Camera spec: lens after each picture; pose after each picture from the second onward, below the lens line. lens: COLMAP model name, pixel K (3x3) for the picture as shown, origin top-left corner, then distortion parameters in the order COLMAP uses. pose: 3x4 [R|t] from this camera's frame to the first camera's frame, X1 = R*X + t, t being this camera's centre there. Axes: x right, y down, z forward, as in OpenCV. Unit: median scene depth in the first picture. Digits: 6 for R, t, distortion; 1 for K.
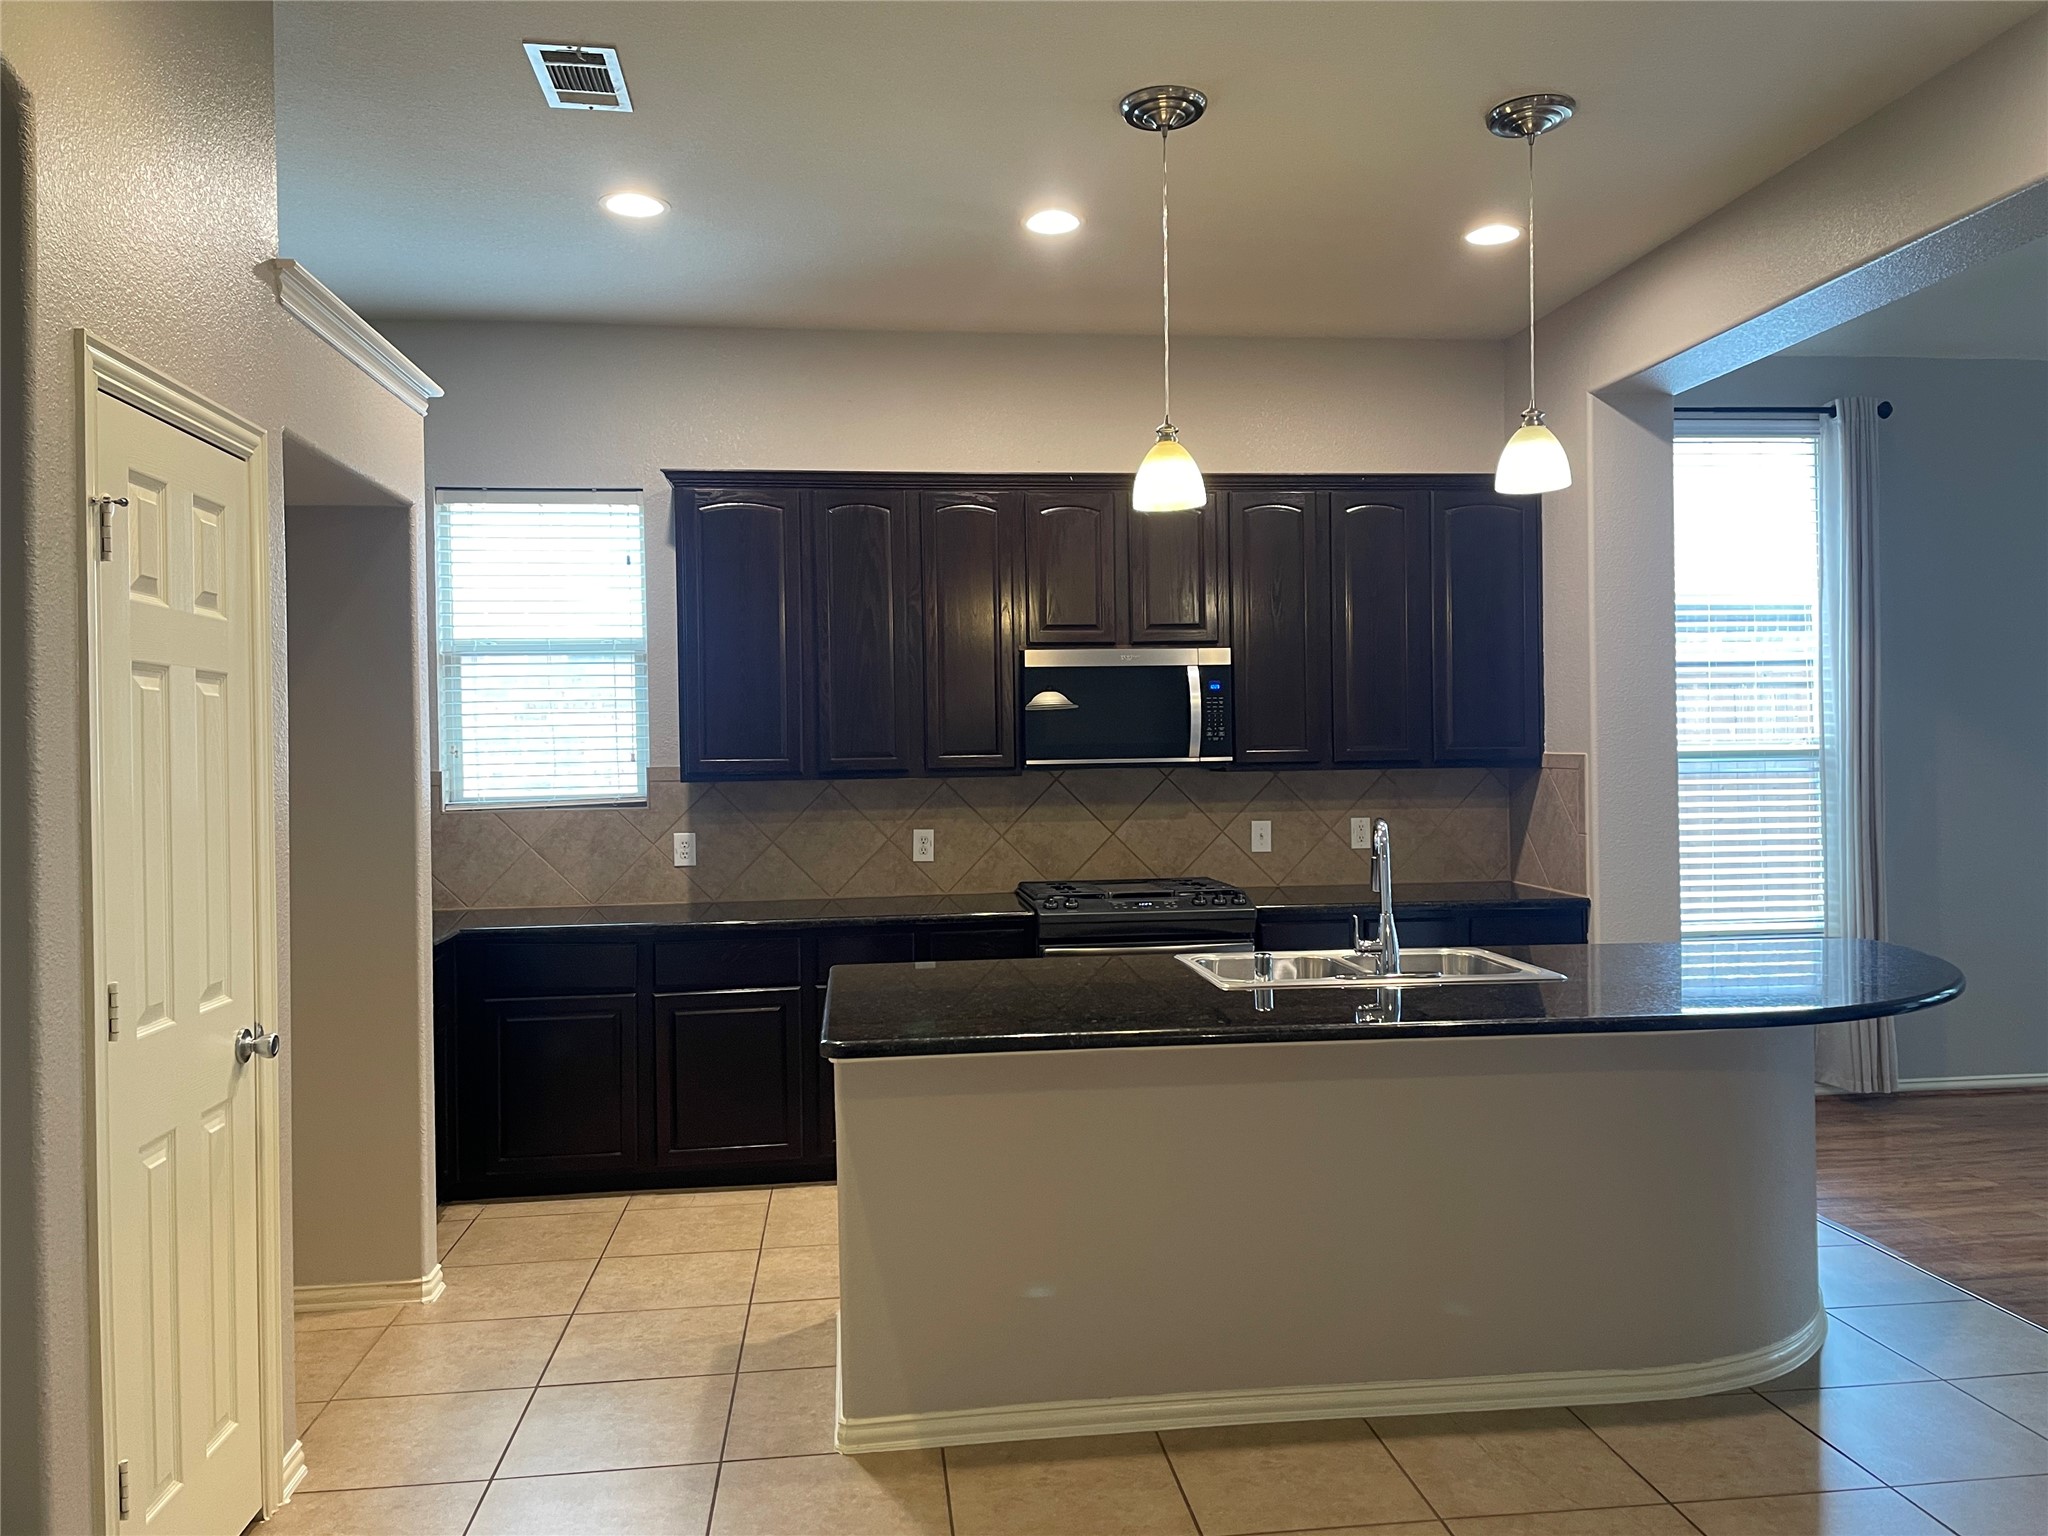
lens RADIAL K [[1536.3, 0, 1042.1], [0, 1536.3, 747.1], [0, 0, 1]] dist [0.088226, -0.110529]
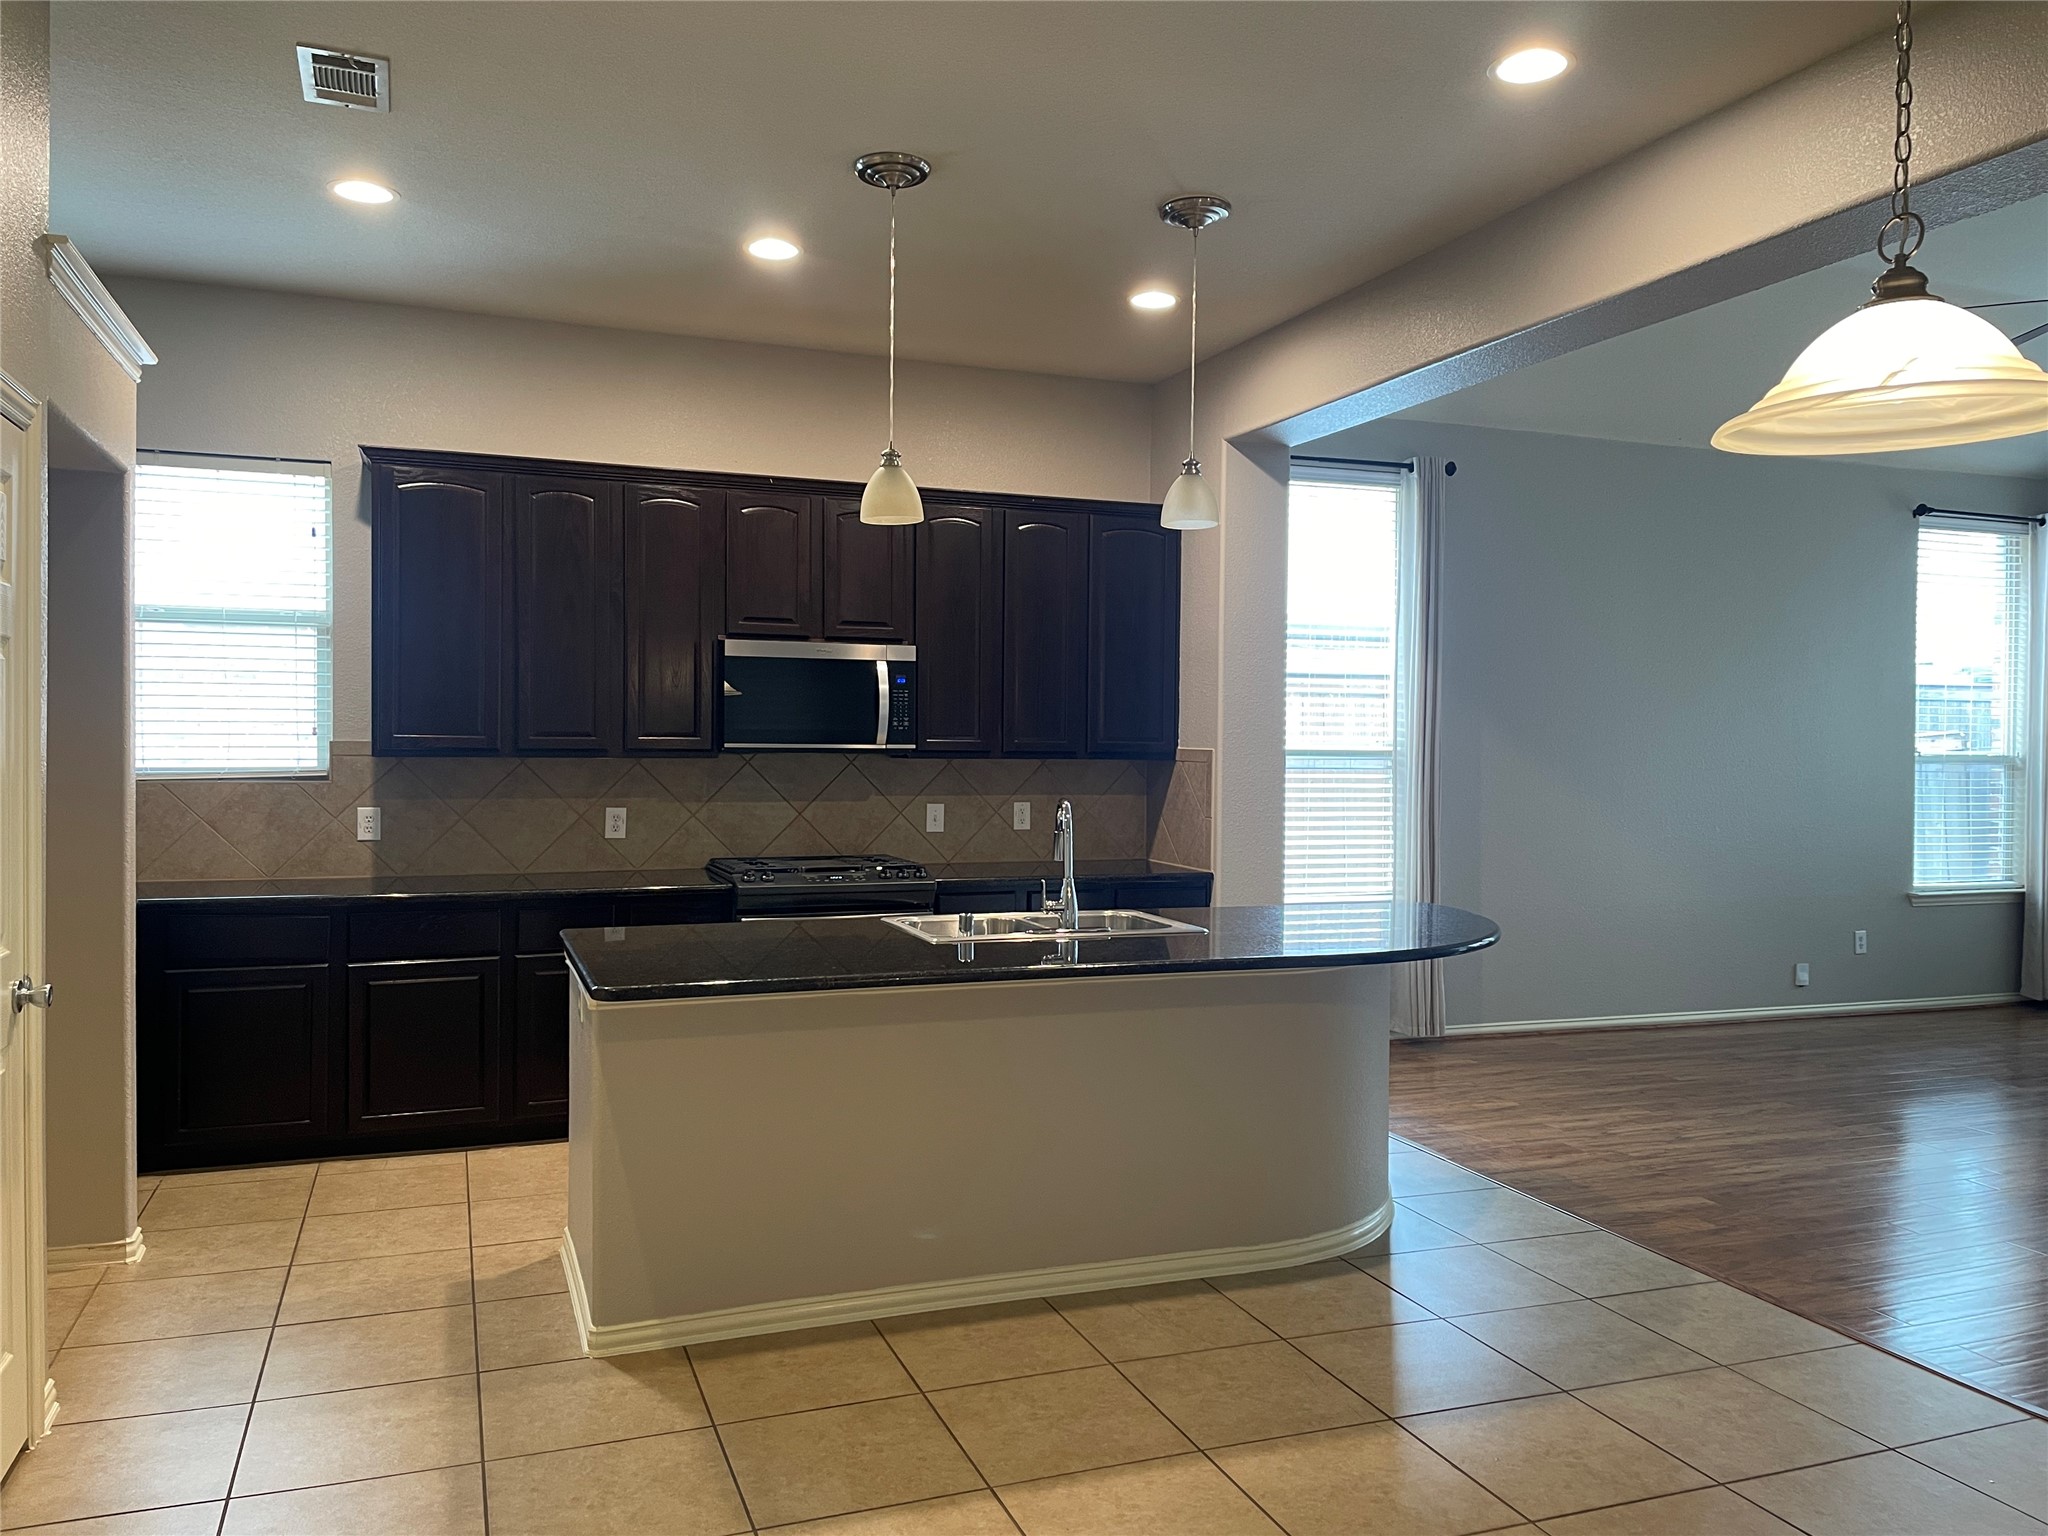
lens RADIAL K [[1536.3, 0, 1038.6], [0, 1536.3, 756.3], [0, 0, 1]] dist [0.088226, -0.110529]
pose [[0.969824, 0.022377, 0.242778, -0.060912], [-0.025171, 0.999648, 0.008413, 0.003270], [-0.242504, -0.014270, 0.970045, -0.095040]]
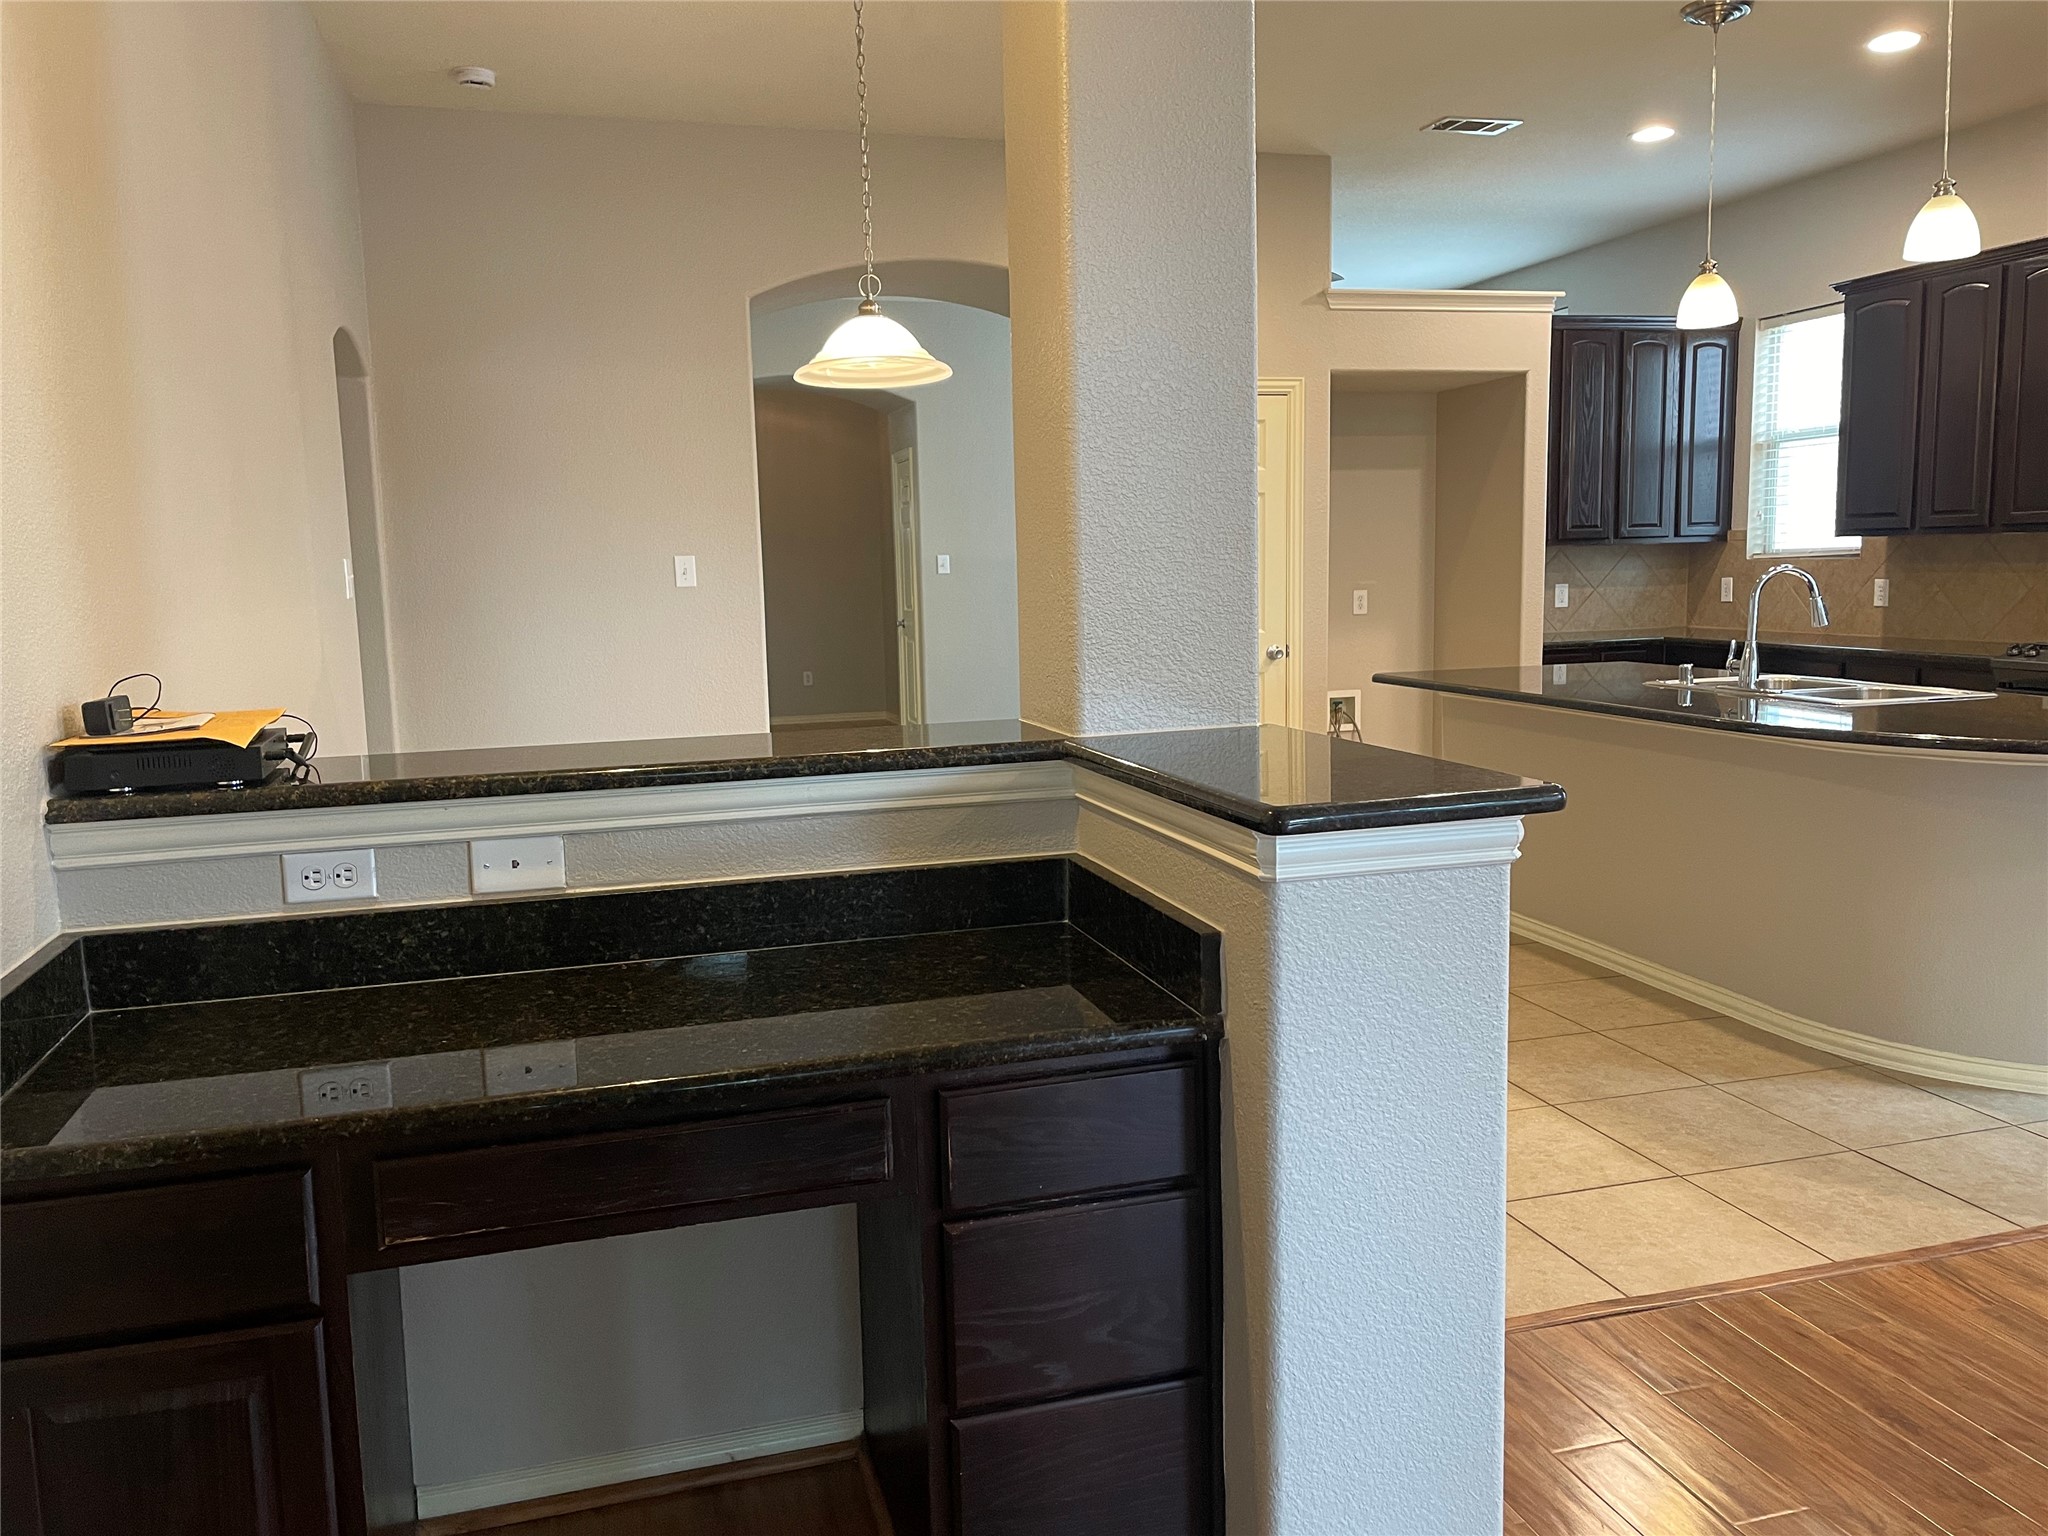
lens RADIAL K [[1536.3, 0, 1028.6], [0, 1536.3, 759.3], [0, 0, 1]] dist [0.088226, -0.110529]
pose [[0.161878, 0.137491, -0.977186, 0.967772], [0.020976, 0.989543, 0.142704, 0.006816], [0.986588, -0.043598, 0.157301, 0.146283]]
